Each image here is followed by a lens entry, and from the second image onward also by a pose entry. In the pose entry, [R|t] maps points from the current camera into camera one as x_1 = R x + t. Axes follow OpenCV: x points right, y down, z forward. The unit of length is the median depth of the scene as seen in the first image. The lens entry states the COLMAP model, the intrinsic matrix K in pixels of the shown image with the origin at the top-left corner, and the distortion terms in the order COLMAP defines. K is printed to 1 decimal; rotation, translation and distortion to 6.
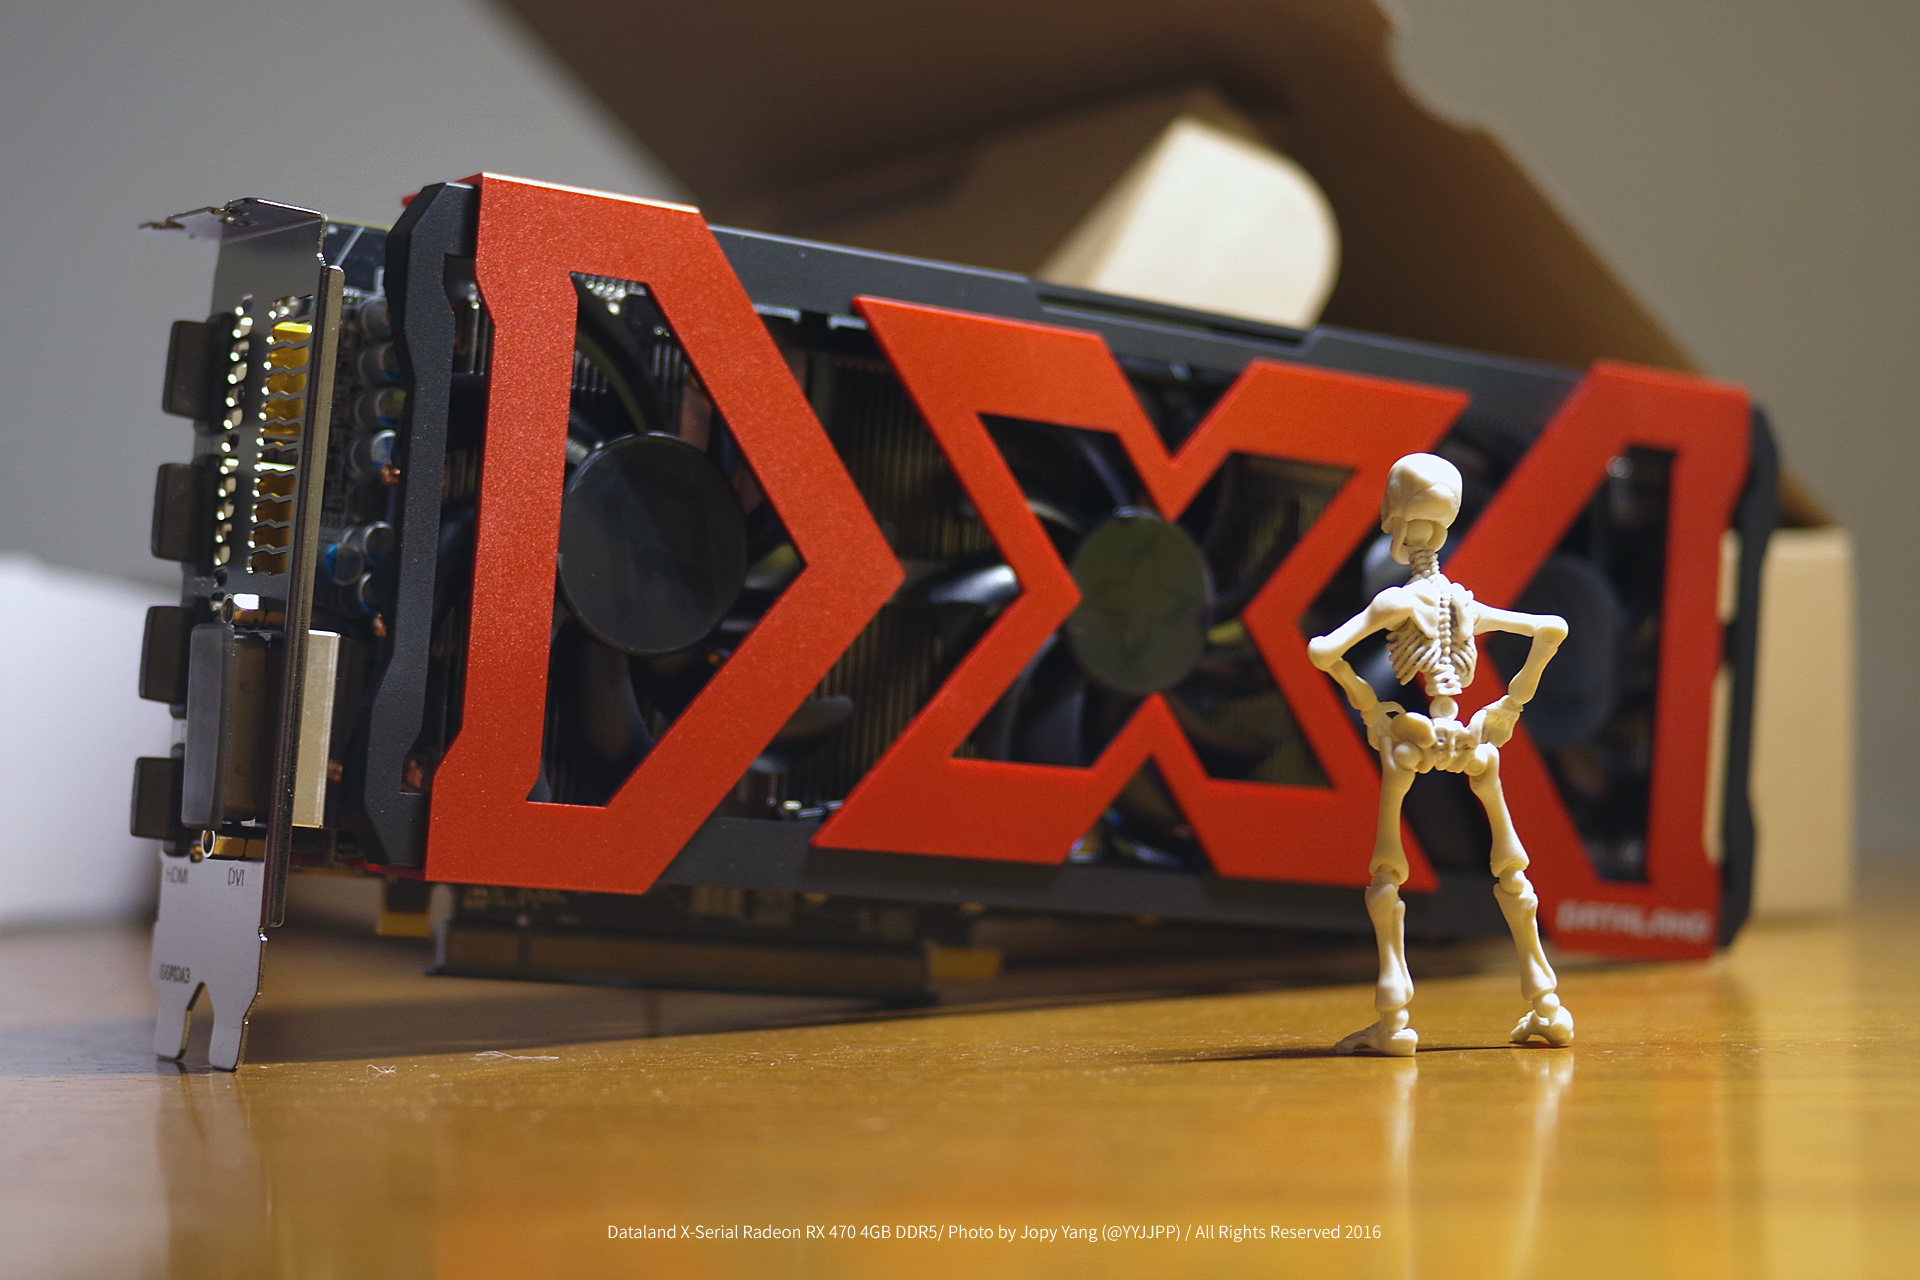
lens RADIAL K [[3713.6, 0, 960.0], [0, 3713.6, 640.0], [0, 0, 1]] dist [-0.025590, 0.010881]
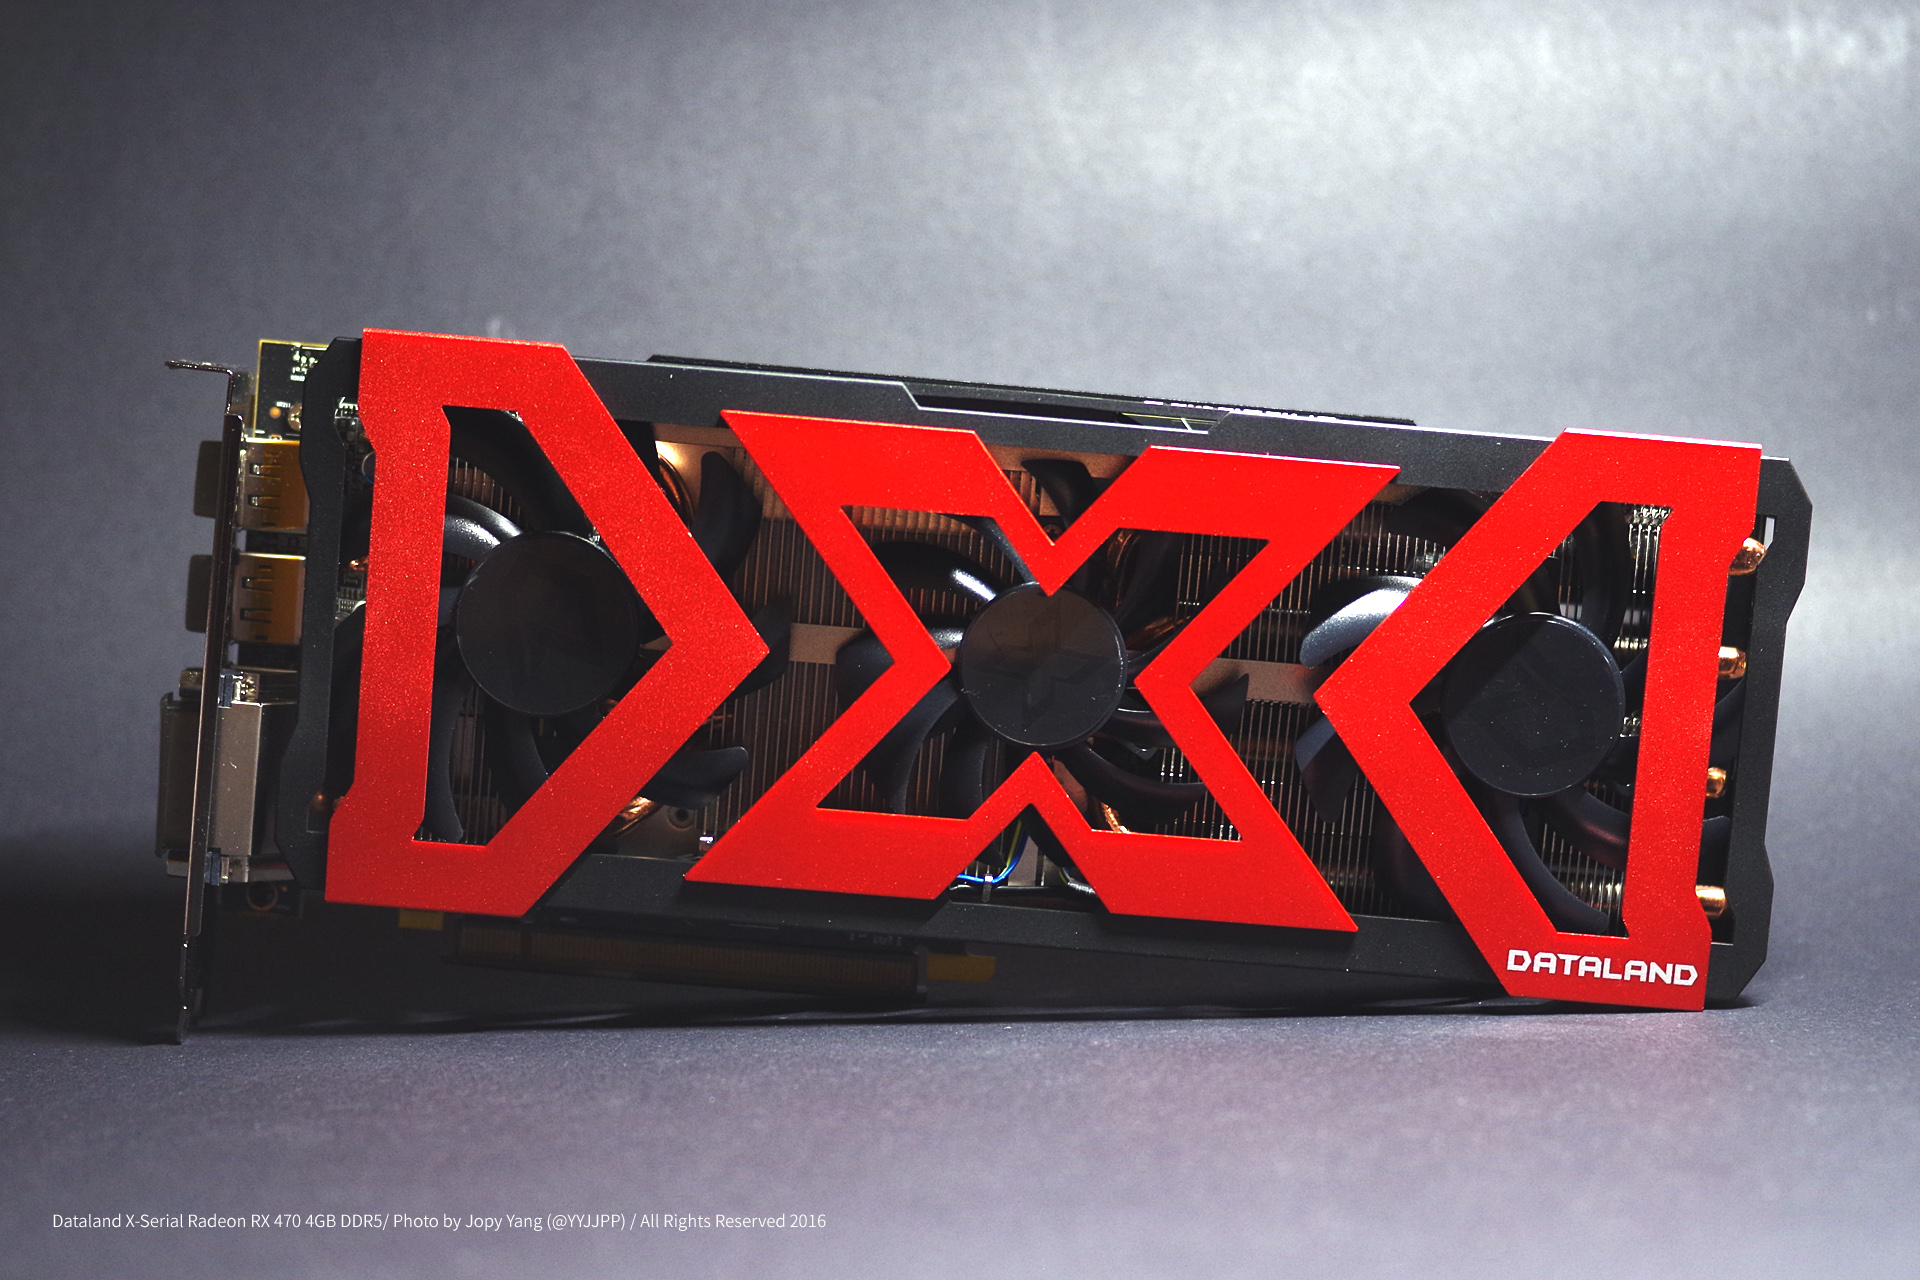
lens RADIAL K [[3713.6, 0, 960.0], [0, 3713.6, 640.0], [0, 0, 1]] dist [-0.025590, 0.010881]
pose [[0.865783, 0.044561, -0.498431, 0.614911], [0.007130, 0.994828, 0.101325, -0.138163], [0.500368, -0.091279, 0.860988, 0.035432]]
